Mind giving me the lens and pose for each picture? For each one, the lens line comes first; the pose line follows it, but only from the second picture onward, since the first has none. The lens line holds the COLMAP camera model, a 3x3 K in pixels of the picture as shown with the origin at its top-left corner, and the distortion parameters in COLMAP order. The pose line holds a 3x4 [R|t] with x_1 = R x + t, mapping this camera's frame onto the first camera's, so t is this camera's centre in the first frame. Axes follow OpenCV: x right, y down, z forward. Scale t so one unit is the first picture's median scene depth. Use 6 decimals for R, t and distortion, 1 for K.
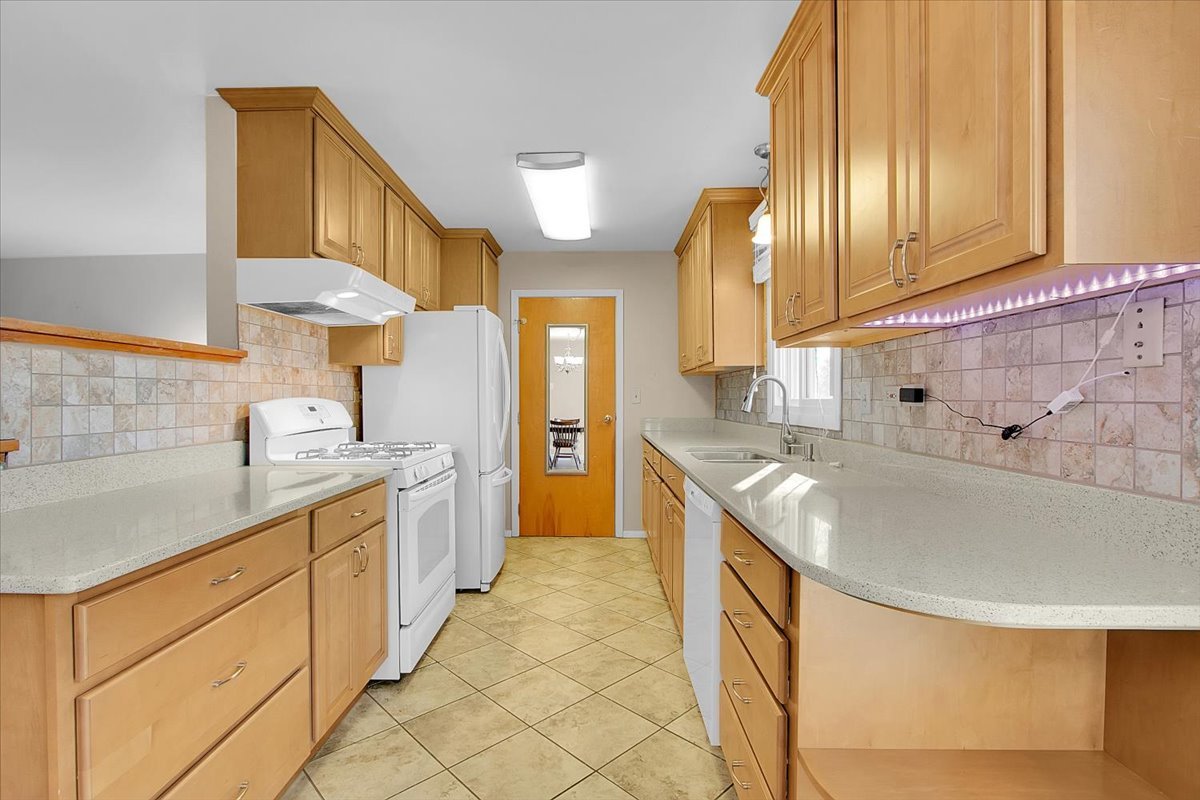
lens RADIAL K [[560.1, 0, 587.9], [0, 560.1, 403.4], [0, 0, 1]] dist [-0.016954, 0.001880]
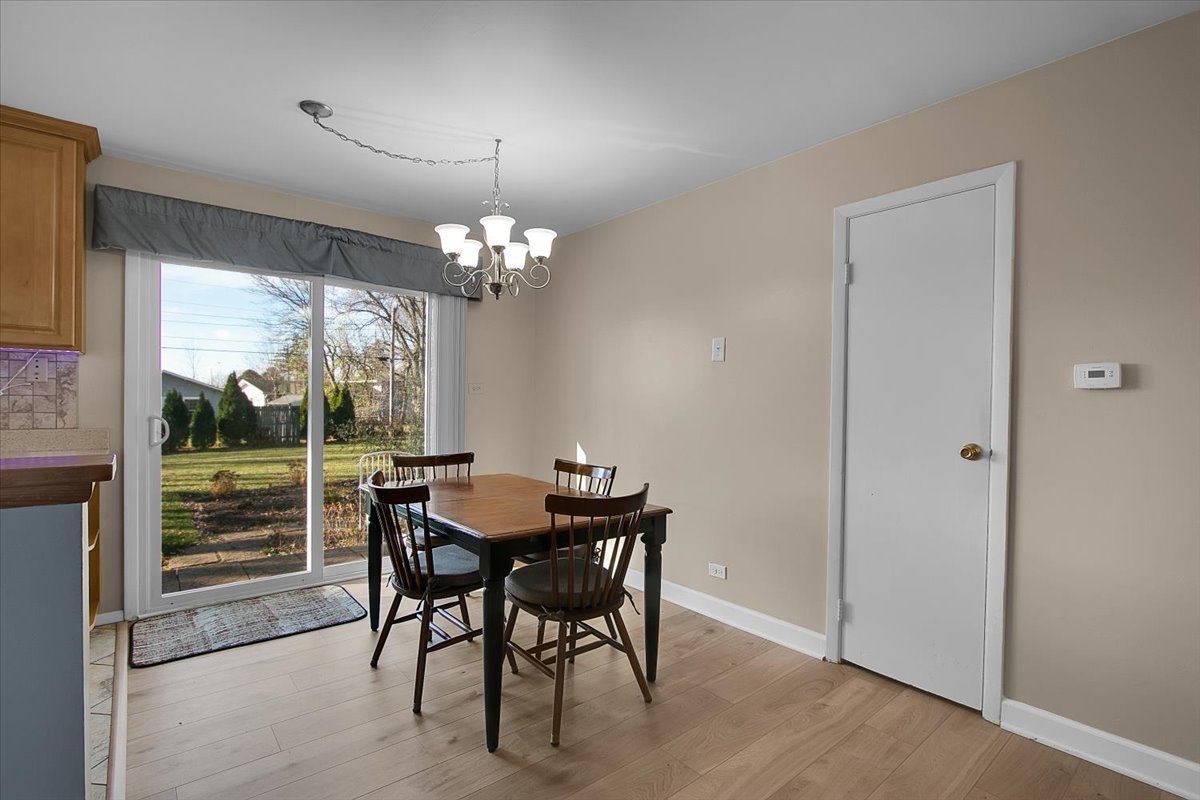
lens RADIAL K [[560.1, 0, 587.9], [0, 560.1, 403.4], [0, 0, 1]] dist [-0.016954, 0.001880]
pose [[-0.648911, -0.015553, 0.760705, -1.179551], [-0.004789, 0.999855, 0.016358, -0.008219], [-0.760849, 0.006972, -0.648892, 0.298329]]
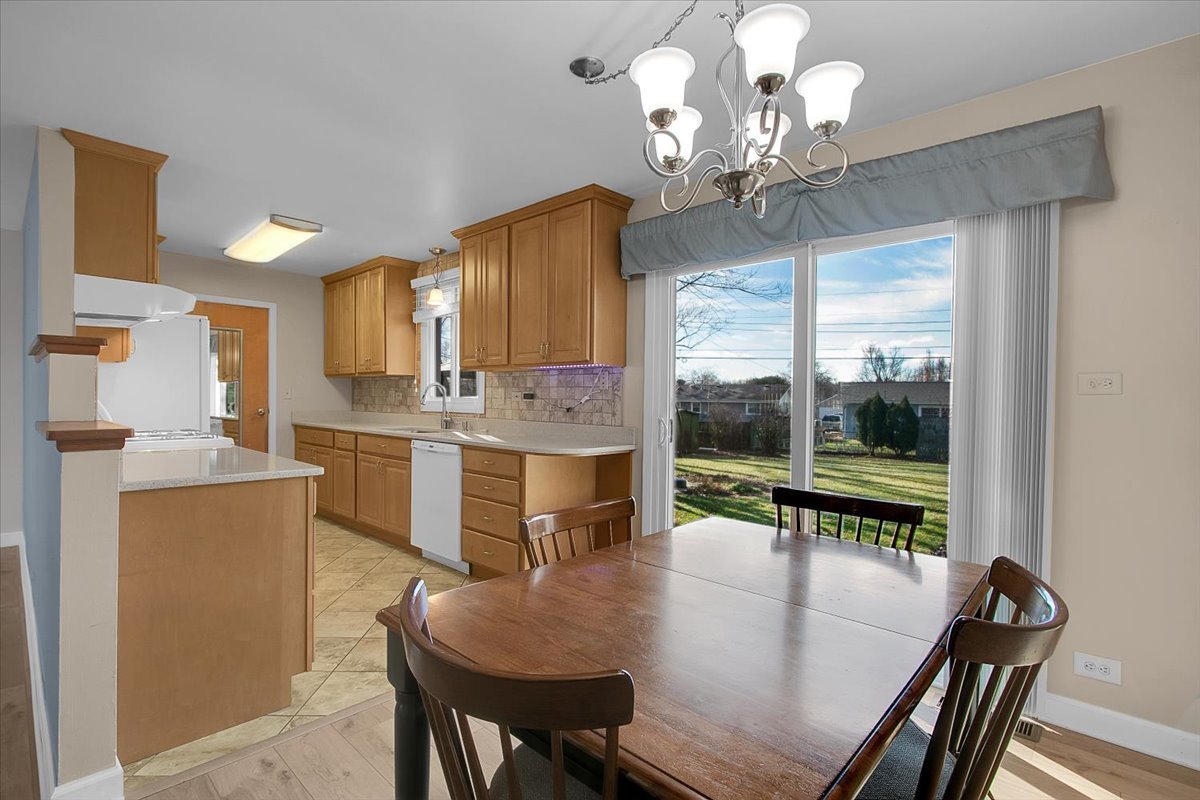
lens RADIAL K [[560.1, 0, 587.9], [0, 560.1, 403.4], [0, 0, 1]] dist [-0.016954, 0.001880]
pose [[0.672567, -0.000854, 0.740035, -0.738688], [-0.003855, 0.999982, 0.004657, 0.002368], [-0.740026, -0.005985, 0.672552, -0.576256]]
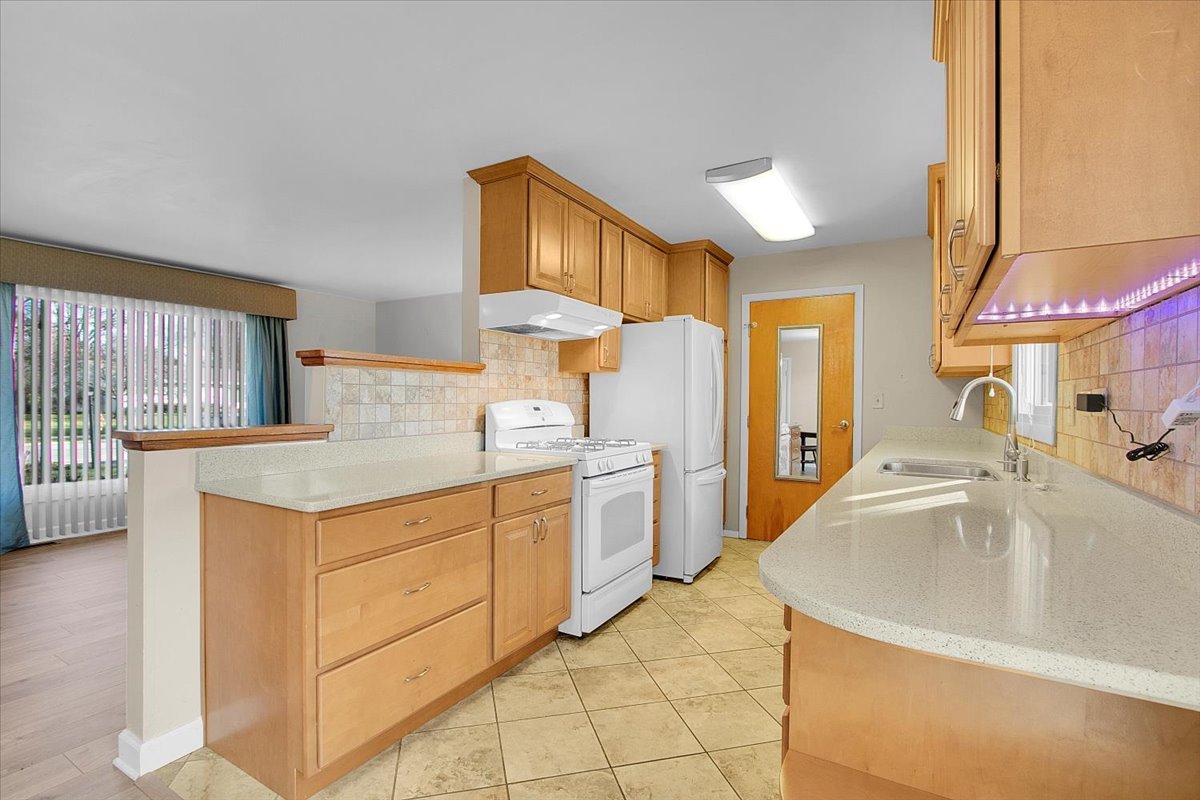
lens RADIAL K [[560.1, 0, 587.9], [0, 560.1, 403.4], [0, 0, 1]] dist [-0.016954, 0.001880]
pose [[0.867258, 0.010431, -0.497750, 0.256493], [-0.012648, 0.999919, -0.001083, -0.002645], [0.497698, 0.007235, 0.867320, -0.032500]]
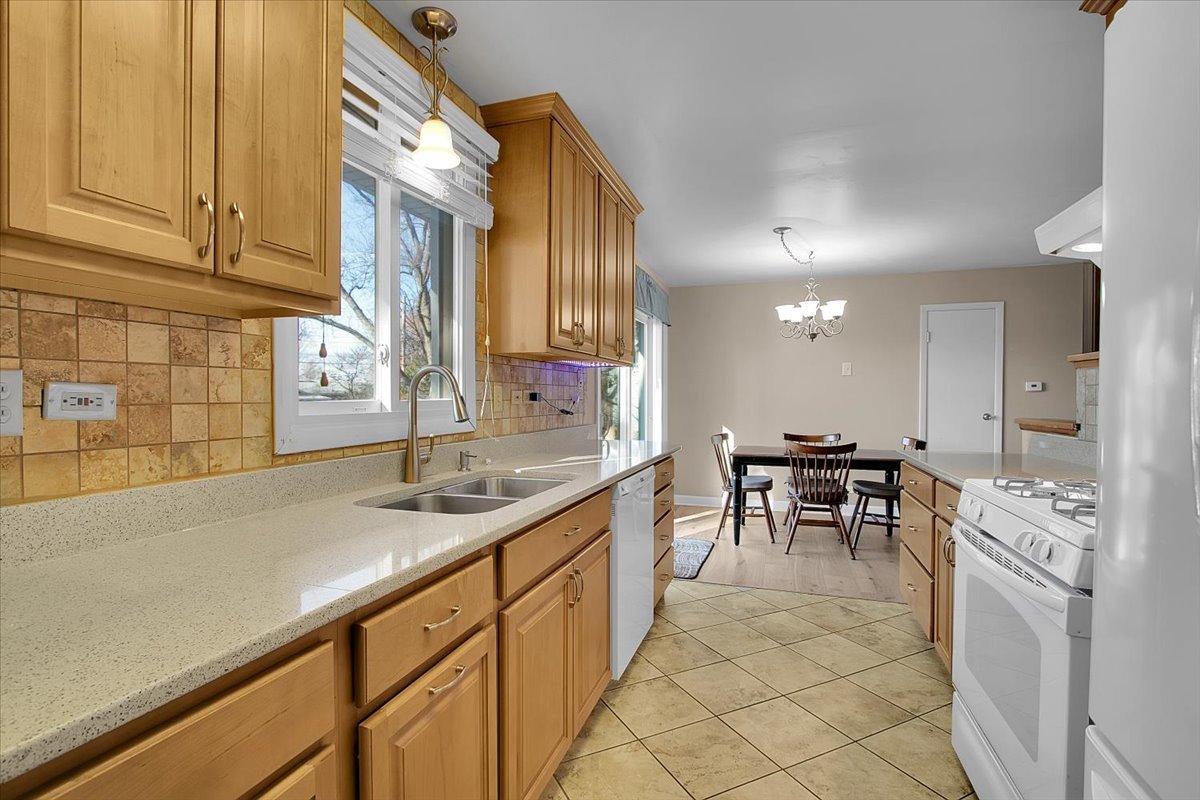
lens RADIAL K [[560.1, 0, 587.9], [0, 560.1, 403.4], [0, 0, 1]] dist [-0.016954, 0.001880]
pose [[-0.949629, -0.006955, 0.313300, -0.065269], [0.000673, 0.999706, 0.024235, -0.025614], [-0.313377, 0.023225, -0.949345, 1.850063]]
